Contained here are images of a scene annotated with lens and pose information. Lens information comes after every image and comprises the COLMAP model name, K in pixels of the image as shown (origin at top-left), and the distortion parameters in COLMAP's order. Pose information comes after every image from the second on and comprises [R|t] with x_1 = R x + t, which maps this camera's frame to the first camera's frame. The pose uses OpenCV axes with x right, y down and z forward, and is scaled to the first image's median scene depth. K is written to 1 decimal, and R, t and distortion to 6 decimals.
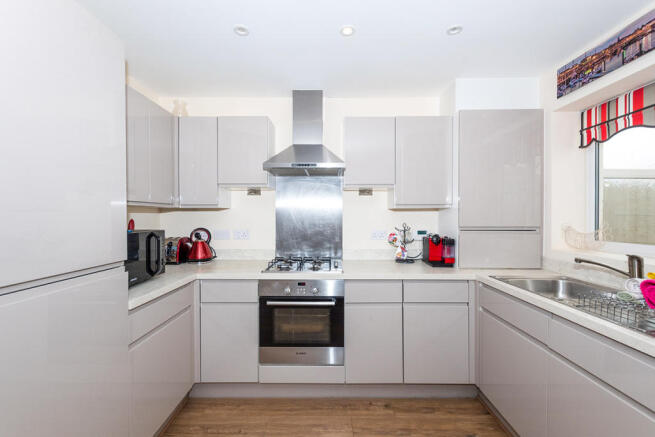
lens RADIAL K [[282.7, 0, 327.5], [0, 282.7, 219.4], [0, 0, 1]] dist [-0.004289, -0.000531]
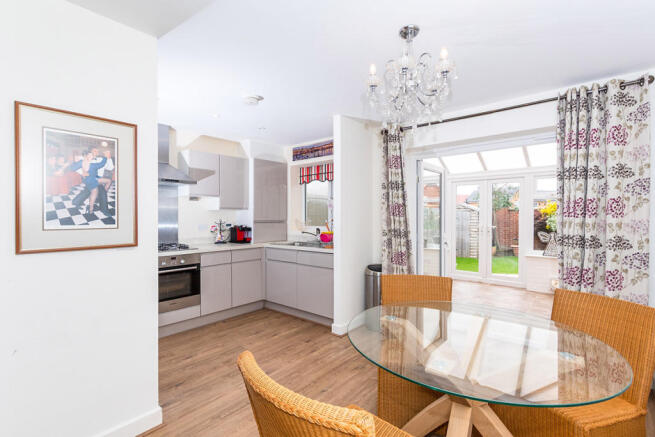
lens RADIAL K [[304.7, 0, 325.7], [0, 304.7, 218.0], [0, 0, 1]] dist [-0.000922, 0.000047]
pose [[0.641747, -0.005808, 0.766895, -0.836395], [0.008185, 0.999966, 0.000724, 0.012569], [-0.766873, 0.005812, 0.641772, -0.712036]]
